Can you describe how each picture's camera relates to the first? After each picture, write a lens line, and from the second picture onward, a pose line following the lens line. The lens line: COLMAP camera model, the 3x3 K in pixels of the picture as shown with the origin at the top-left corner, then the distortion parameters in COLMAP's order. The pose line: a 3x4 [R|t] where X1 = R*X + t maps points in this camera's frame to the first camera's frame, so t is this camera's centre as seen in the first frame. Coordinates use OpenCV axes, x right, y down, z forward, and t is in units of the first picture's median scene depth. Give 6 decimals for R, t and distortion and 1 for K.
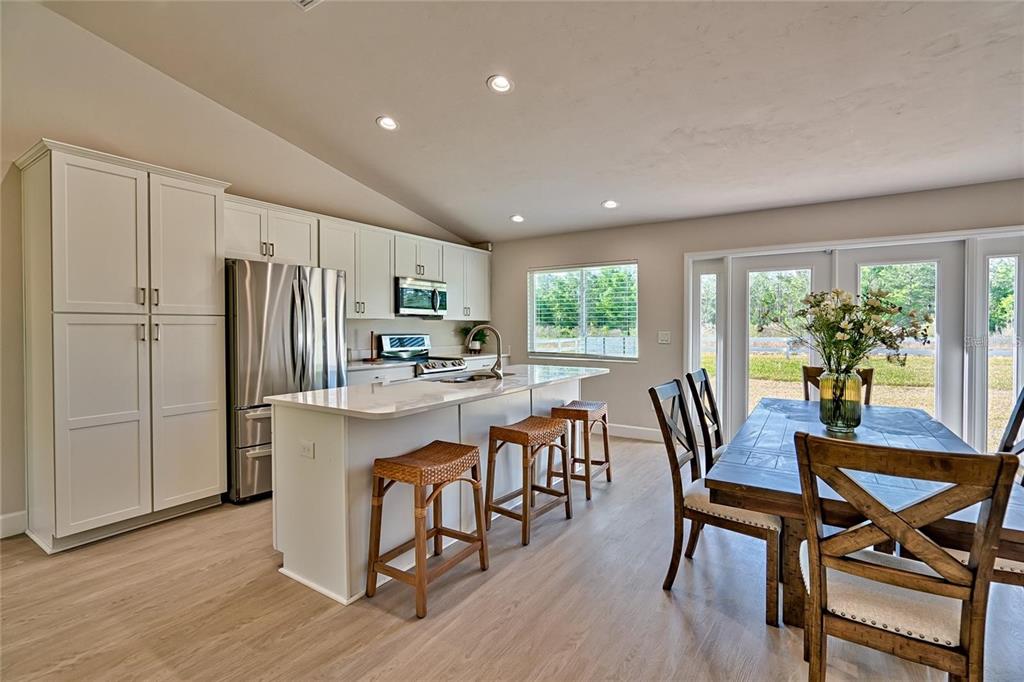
lens RADIAL K [[467.7, 0, 515.7], [0, 467.7, 337.9], [0, 0, 1]] dist [-0.010514, 0.003625]
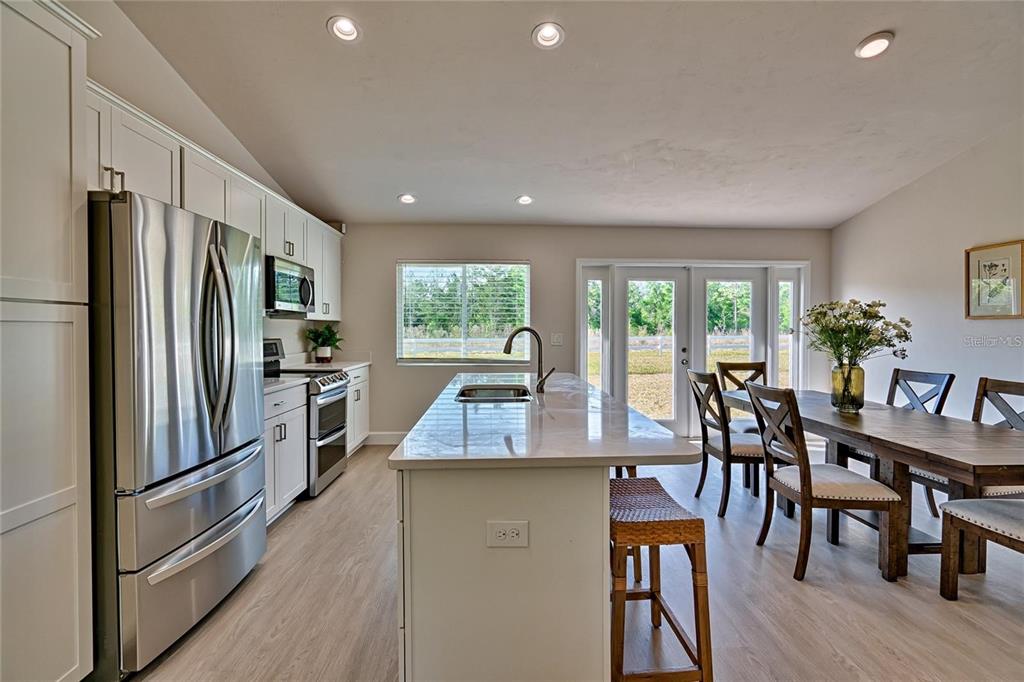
lens RADIAL K [[467.7, 0, 511.7], [0, 467.7, 334.6], [0, 0, 1]] dist [-0.010514, 0.003625]
pose [[0.810720, -0.005669, 0.585407, -0.373389], [0.011834, 0.999907, -0.006705, -0.005458], [-0.585315, 0.012364, 0.810712, 0.242902]]
